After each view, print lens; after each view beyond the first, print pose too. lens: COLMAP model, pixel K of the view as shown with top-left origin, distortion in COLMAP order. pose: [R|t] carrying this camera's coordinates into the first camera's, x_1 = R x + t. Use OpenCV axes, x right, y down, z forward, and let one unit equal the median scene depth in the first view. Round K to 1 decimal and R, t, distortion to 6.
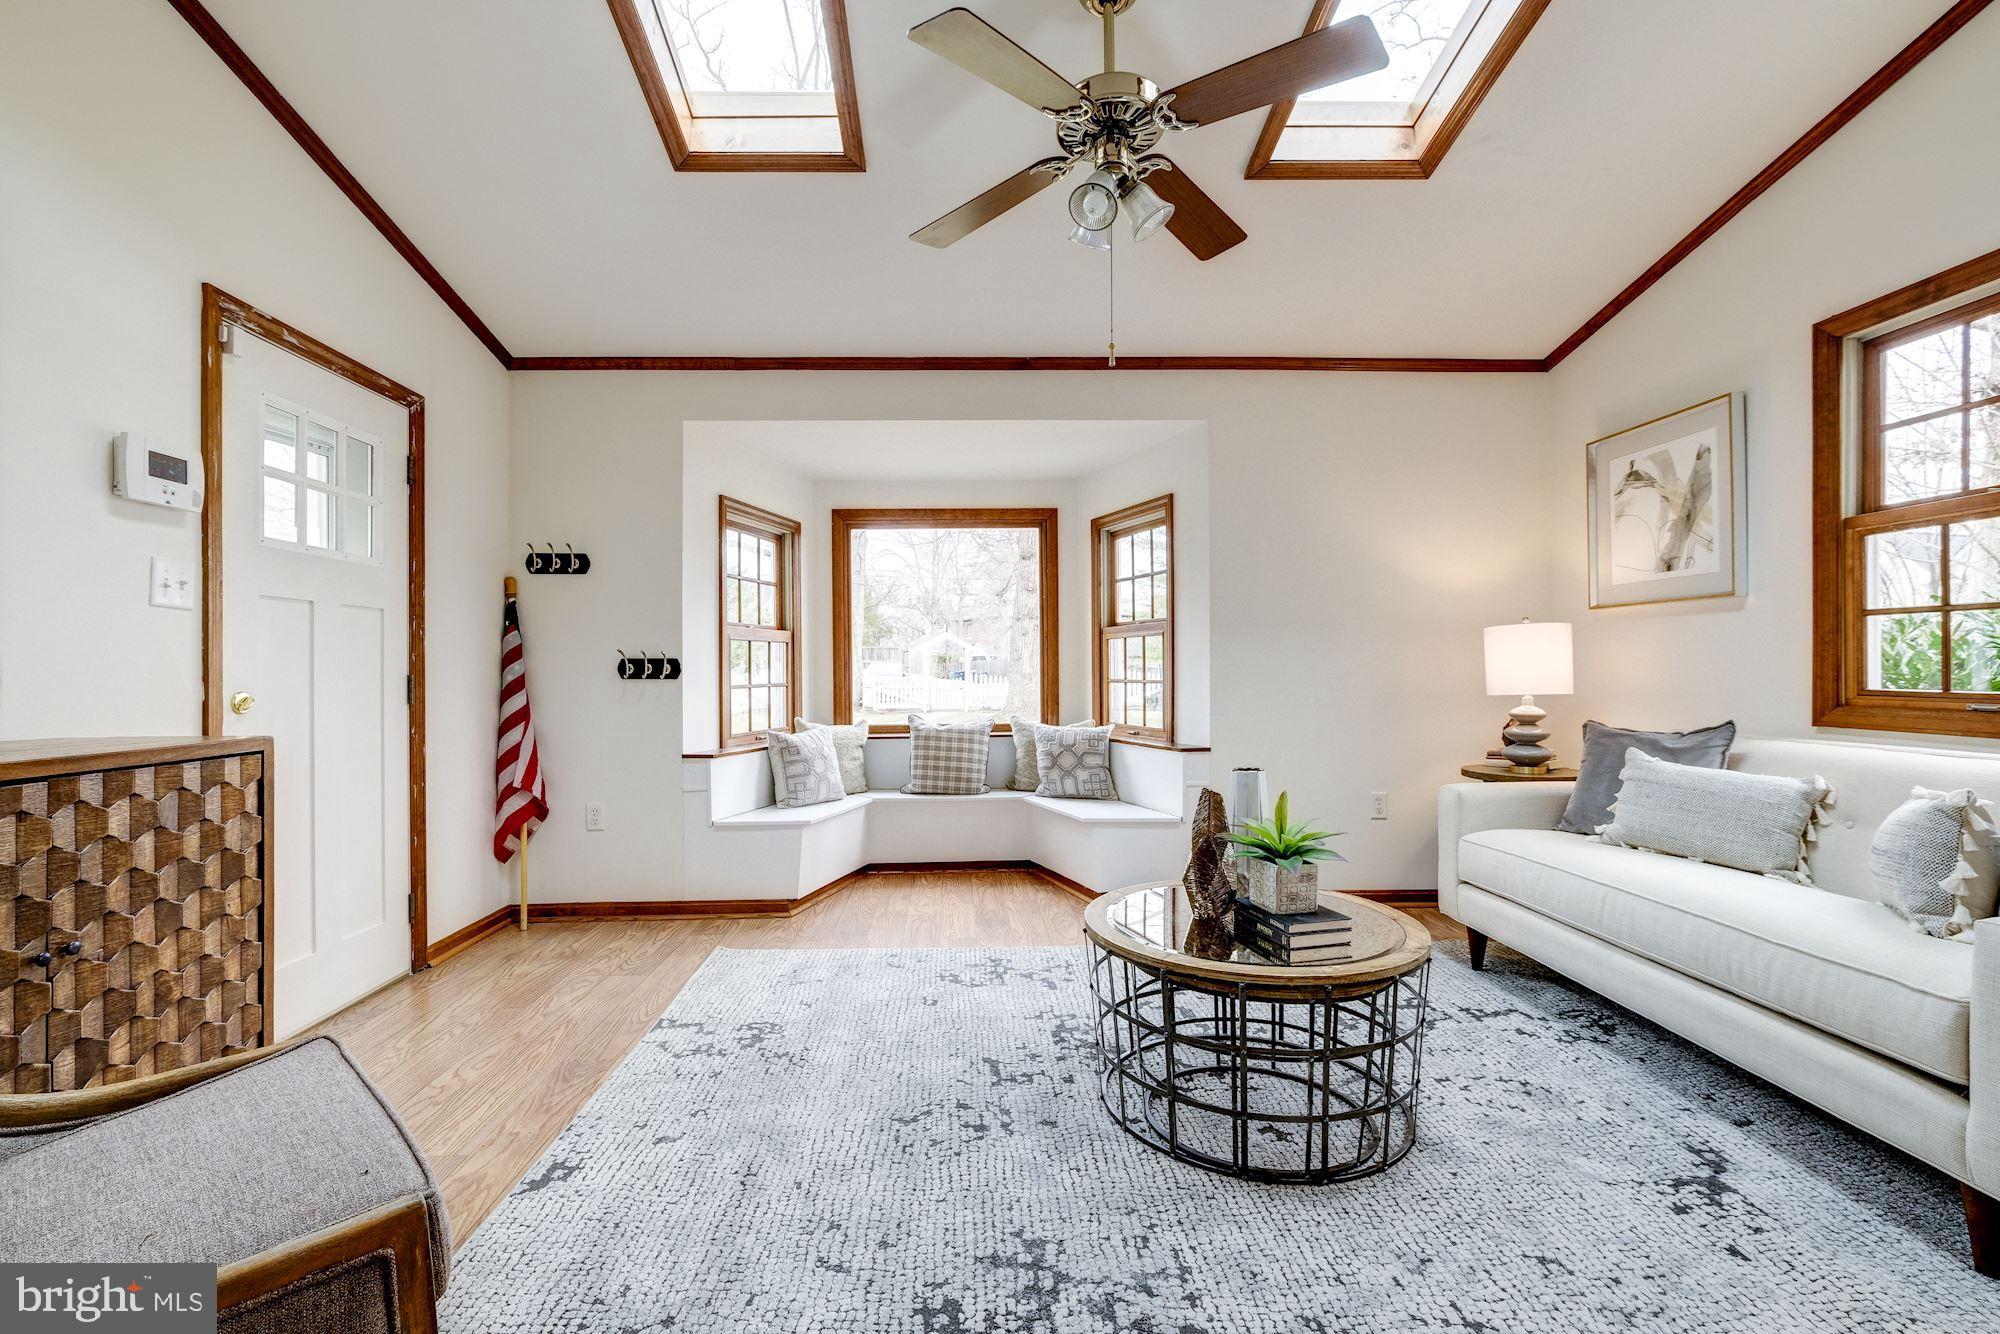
lens RADIAL K [[892.8, 0, 984.6], [0, 892.8, 668.9], [0, 0, 1]] dist [0.000985, 0.000181]
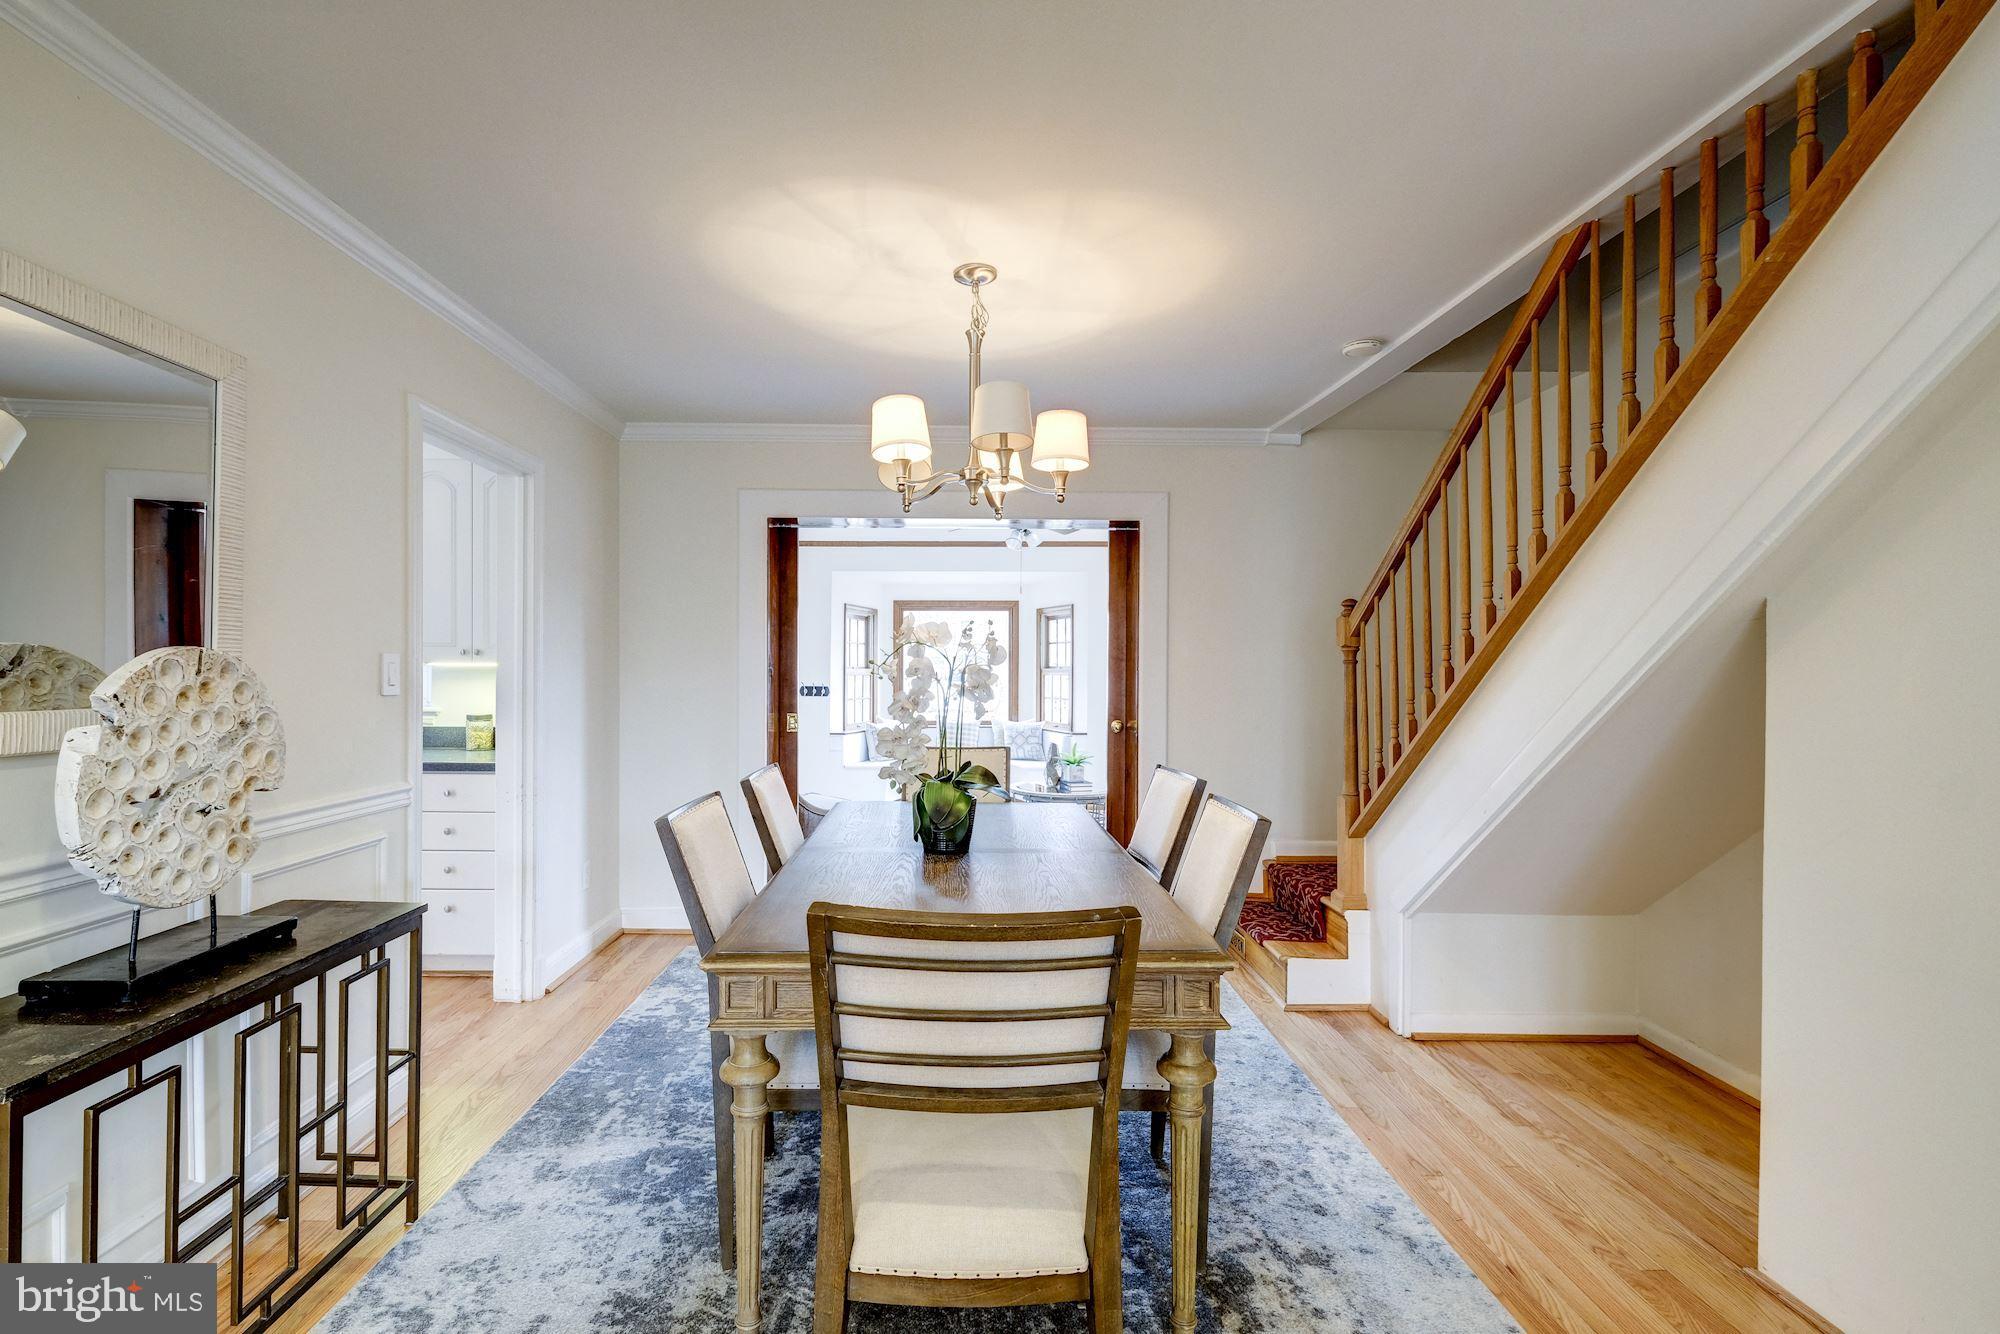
lens RADIAL K [[892.8, 0, 984.6], [0, 892.8, 668.9], [0, 0, 1]] dist [0.000985, 0.000181]
pose [[0.999890, 0.012733, 0.007641, 0.000981], [-0.012740, 0.999918, 0.000963, -0.047890], [-0.007628, -0.001061, 0.999970, -0.868949]]
